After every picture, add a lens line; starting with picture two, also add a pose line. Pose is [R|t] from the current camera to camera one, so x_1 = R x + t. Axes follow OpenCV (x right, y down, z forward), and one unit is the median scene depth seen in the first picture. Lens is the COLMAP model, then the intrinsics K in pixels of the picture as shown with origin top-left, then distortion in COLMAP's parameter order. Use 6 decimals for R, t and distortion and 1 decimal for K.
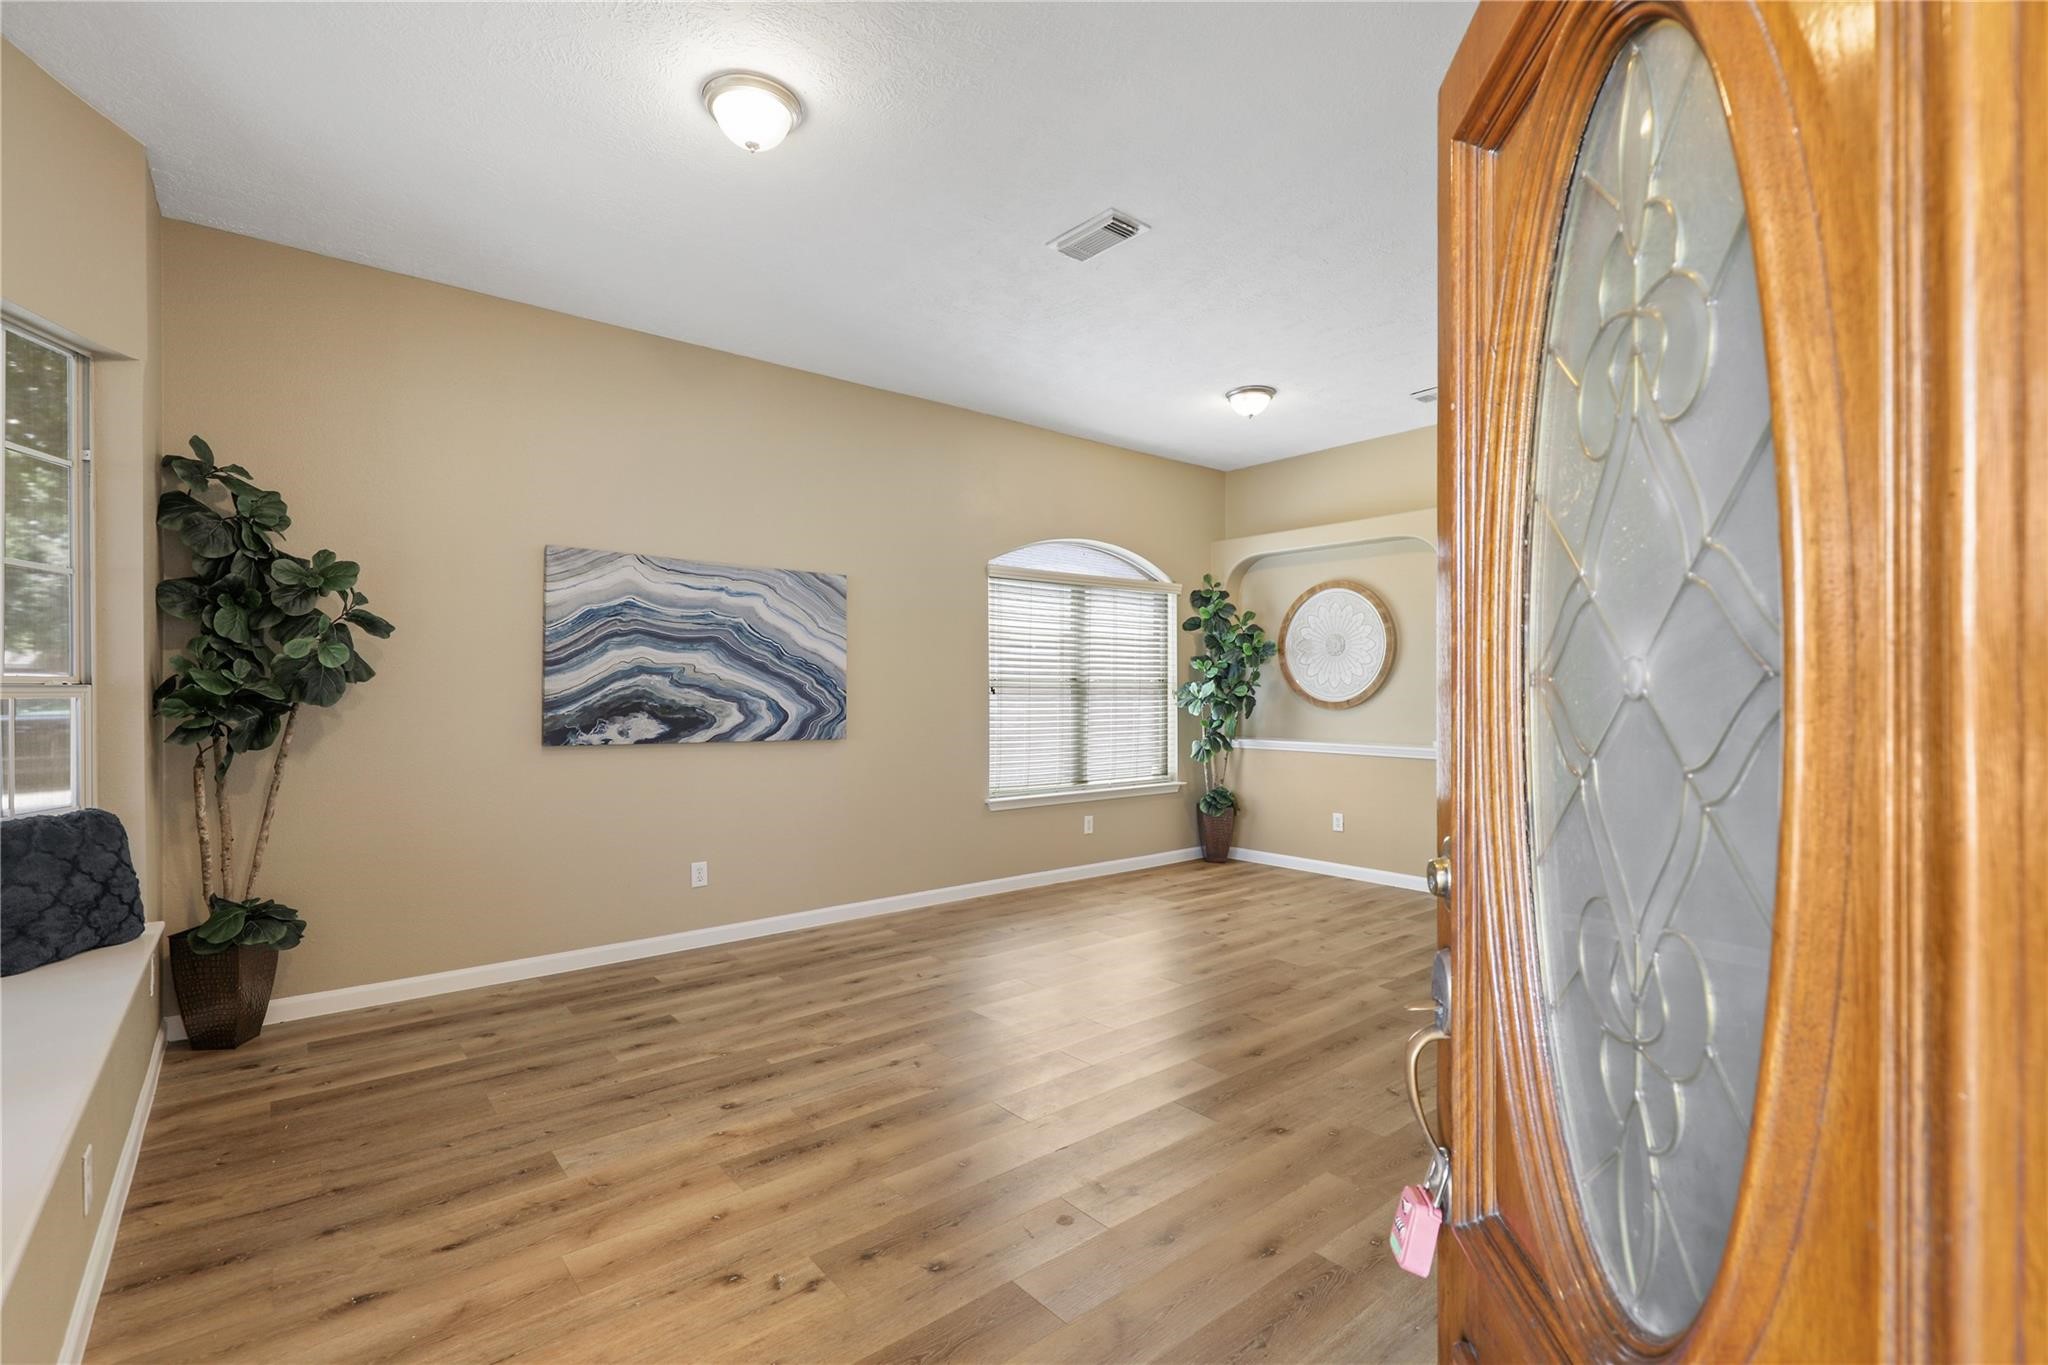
lens RADIAL K [[925.2, 0, 1028.1], [0, 925.2, 692.3], [0, 0, 1]] dist [0.000328, -0.000471]
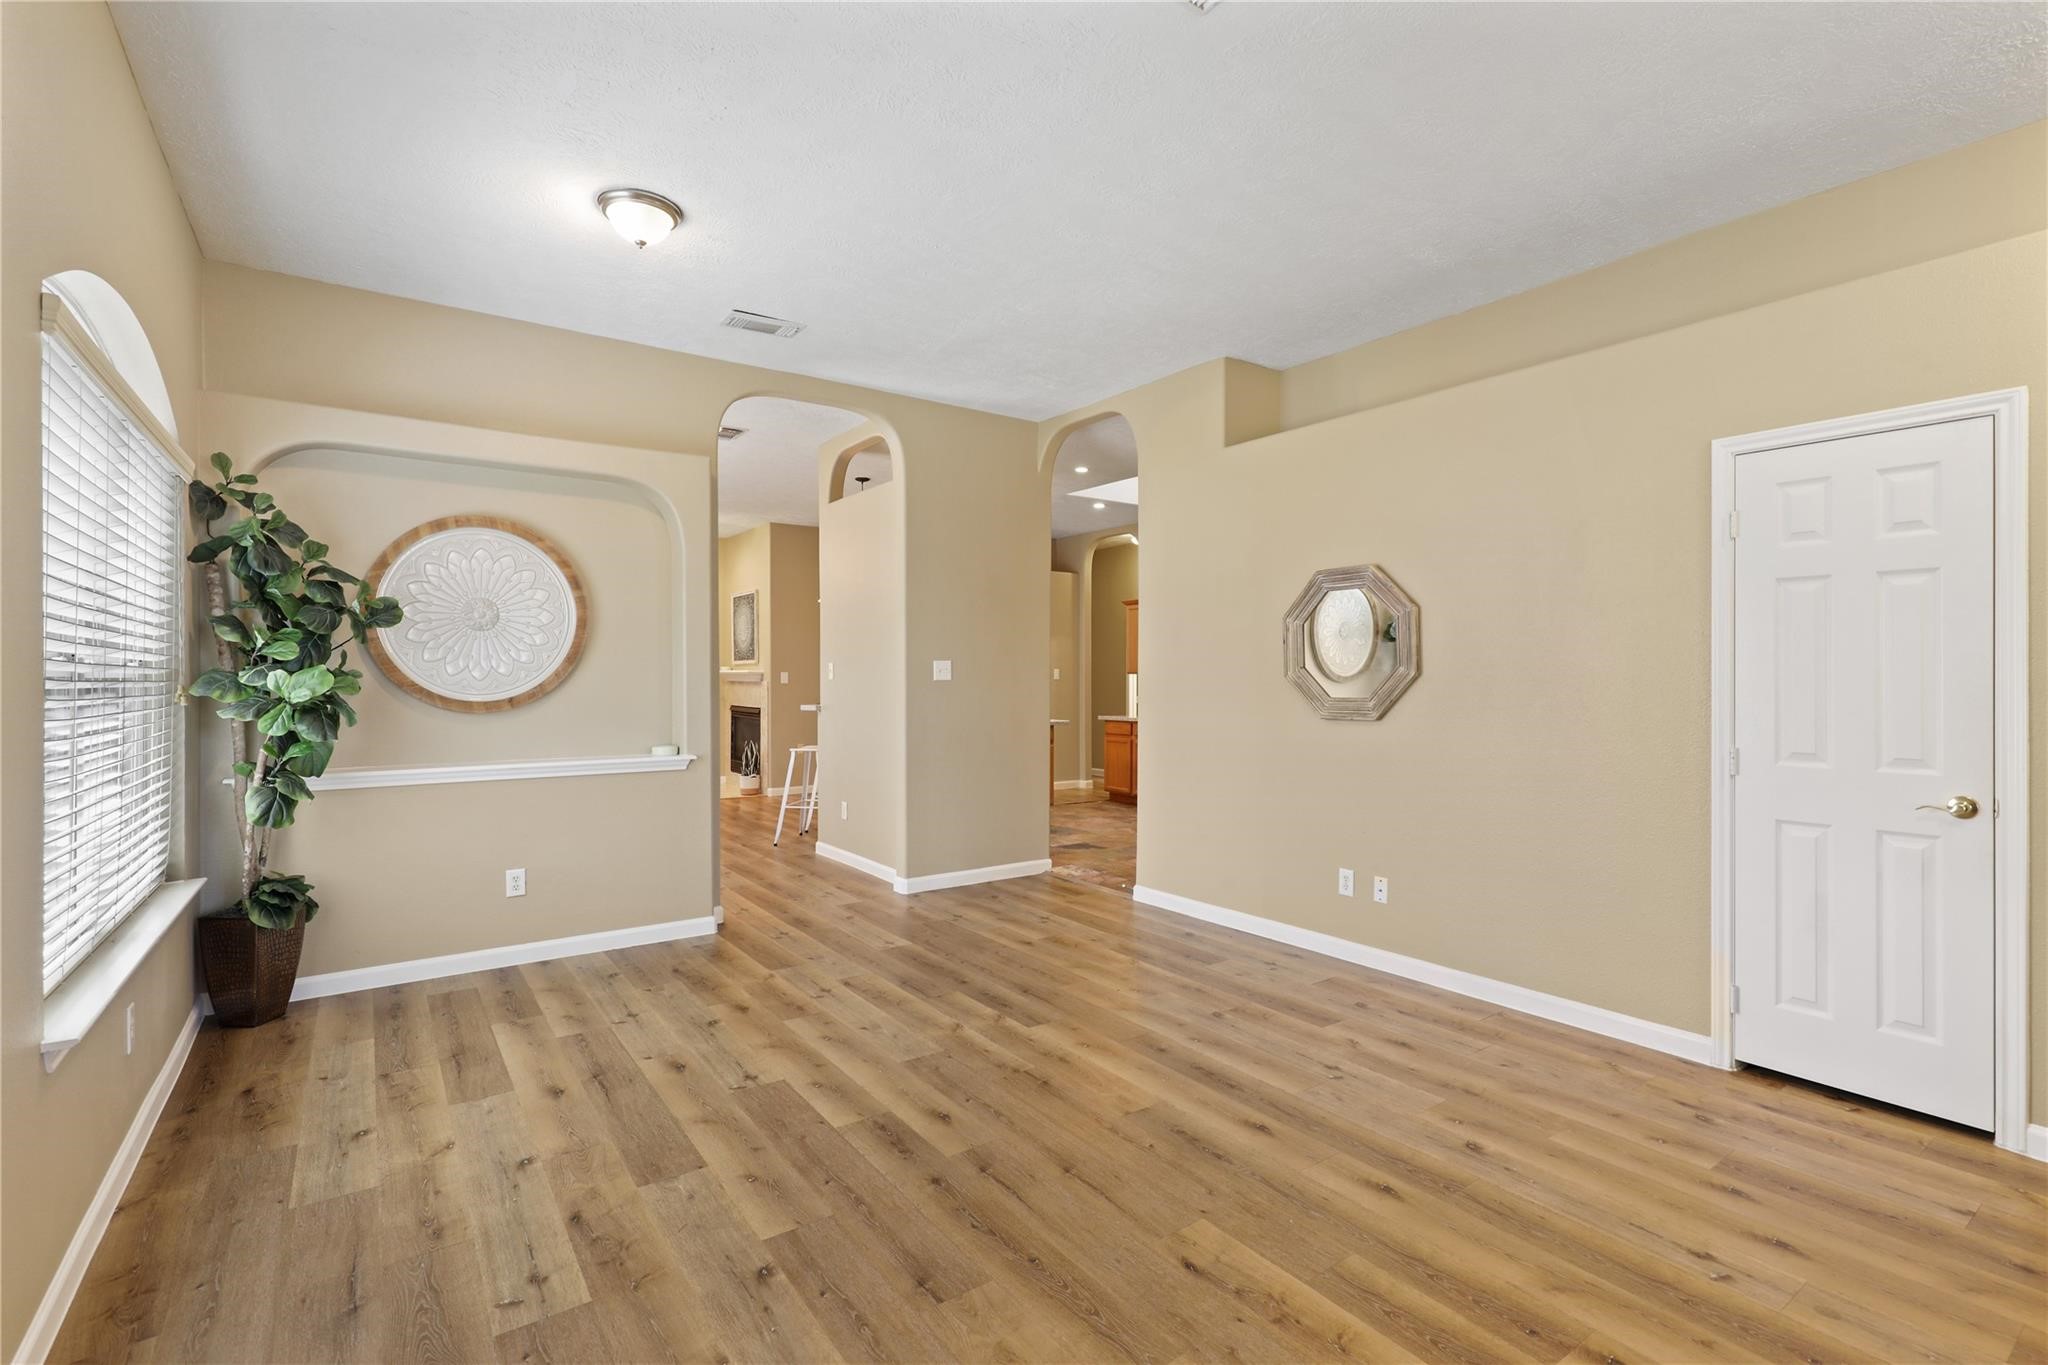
lens RADIAL K [[928.4, 0, 1027.7], [0, 928.4, 679.3], [0, 0, 1]] dist [0.000999, -0.000058]
pose [[0.073825, -0.001966, 0.997269, -0.422309], [0.003277, 0.999993, 0.001729, -0.007299], [-0.997266, 0.003140, 0.073831, 0.816419]]
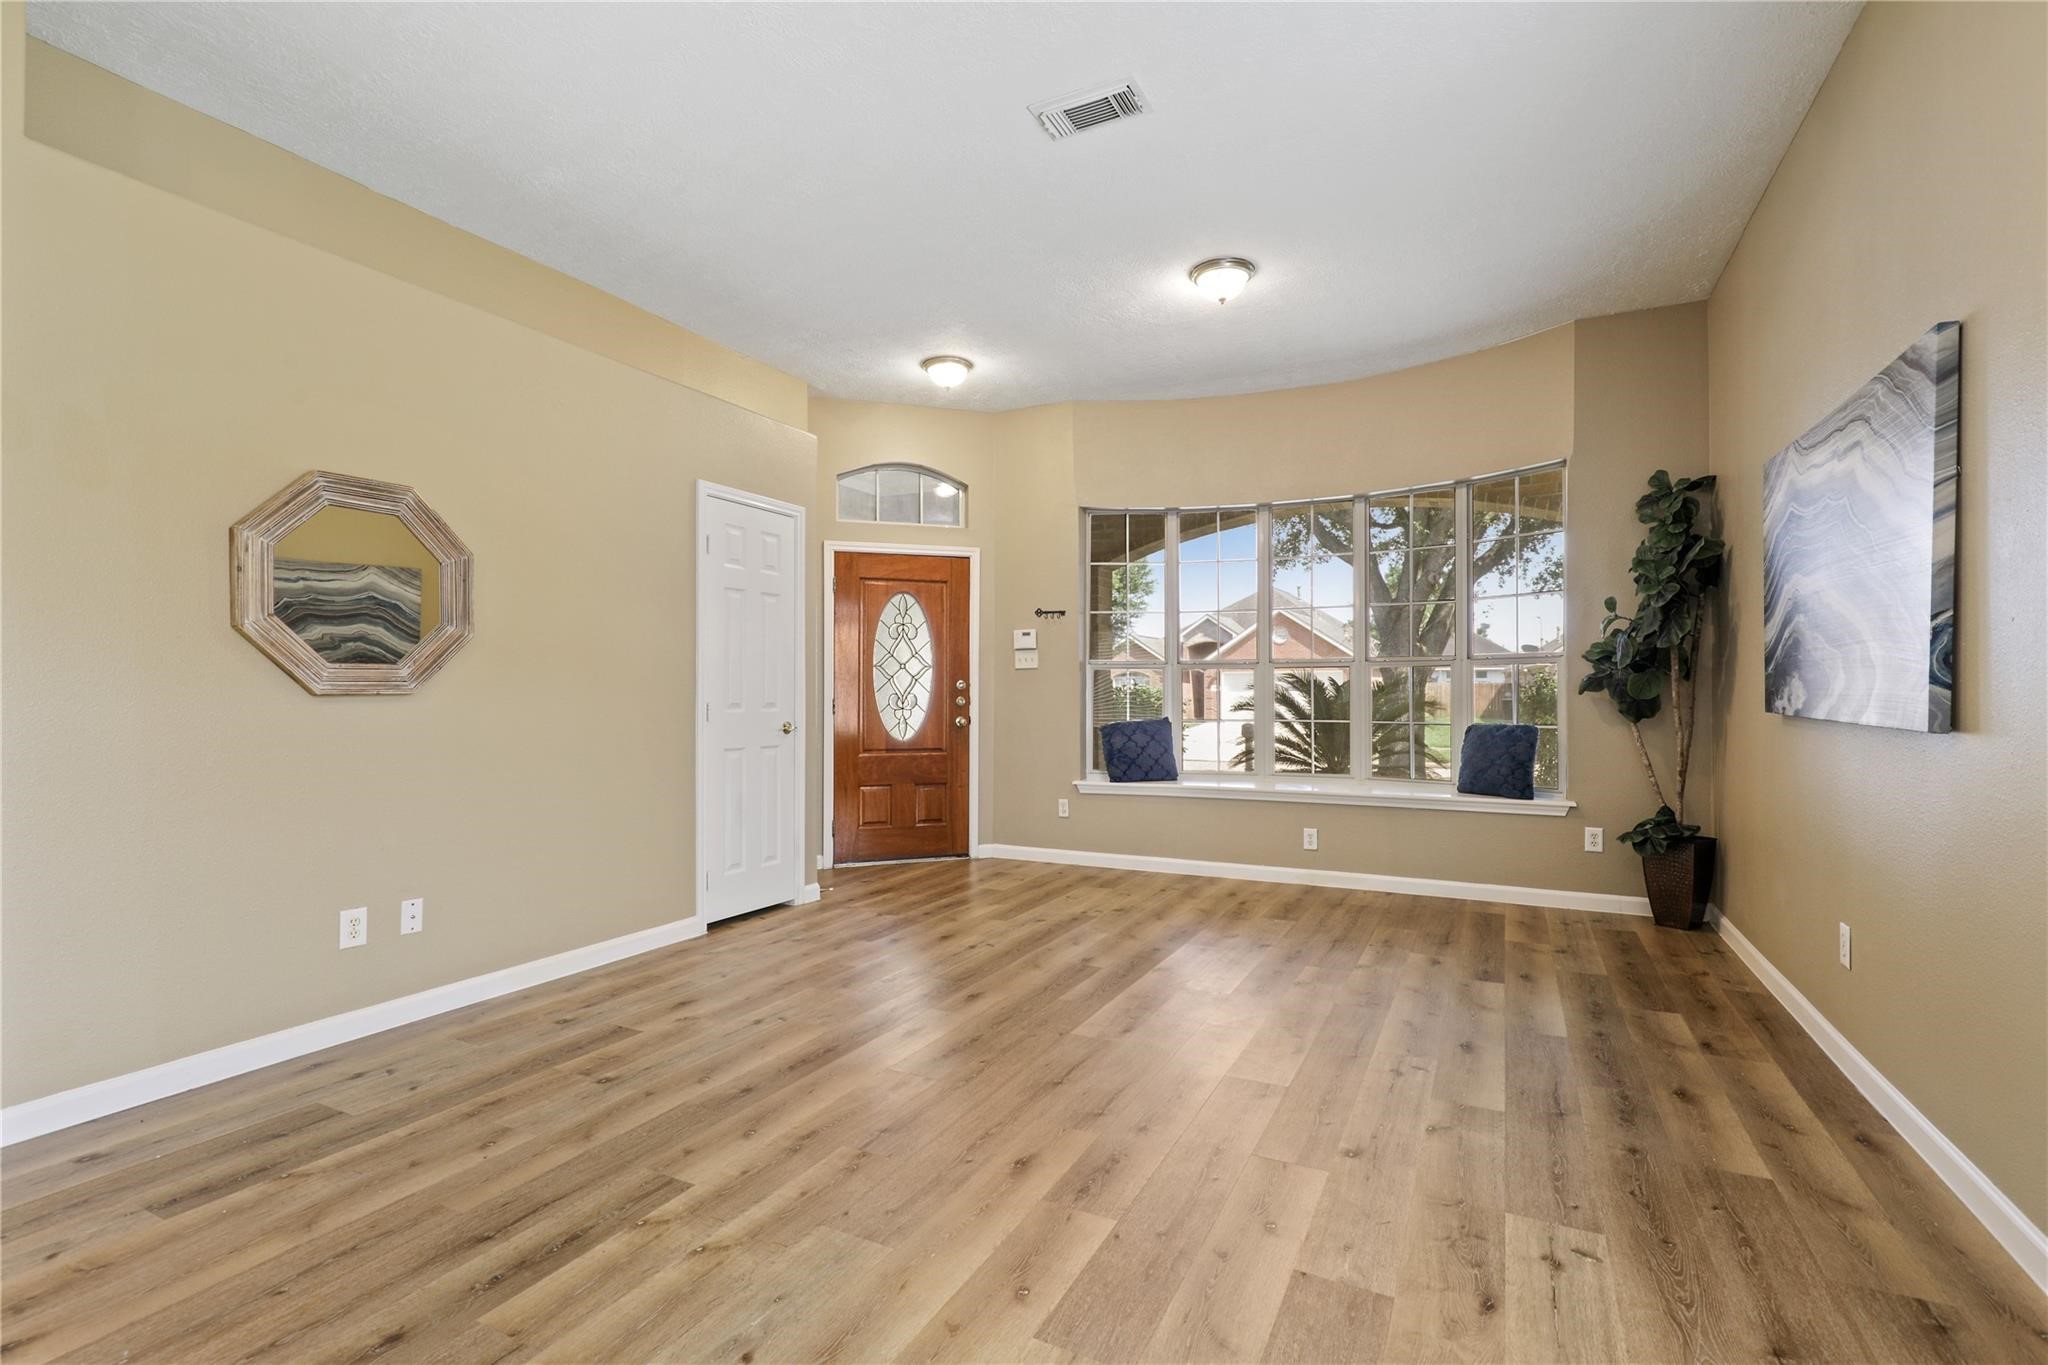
lens RADIAL K [[925.2, 0, 1028.1], [0, 925.2, 692.3], [0, 0, 1]] dist [0.000328, -0.000471]
pose [[-0.920377, 0.002310, -0.391025, 0.356197], [0.002425, 0.999997, 0.000200, 0.035147], [0.391024, -0.000764, -0.920380, 1.355407]]
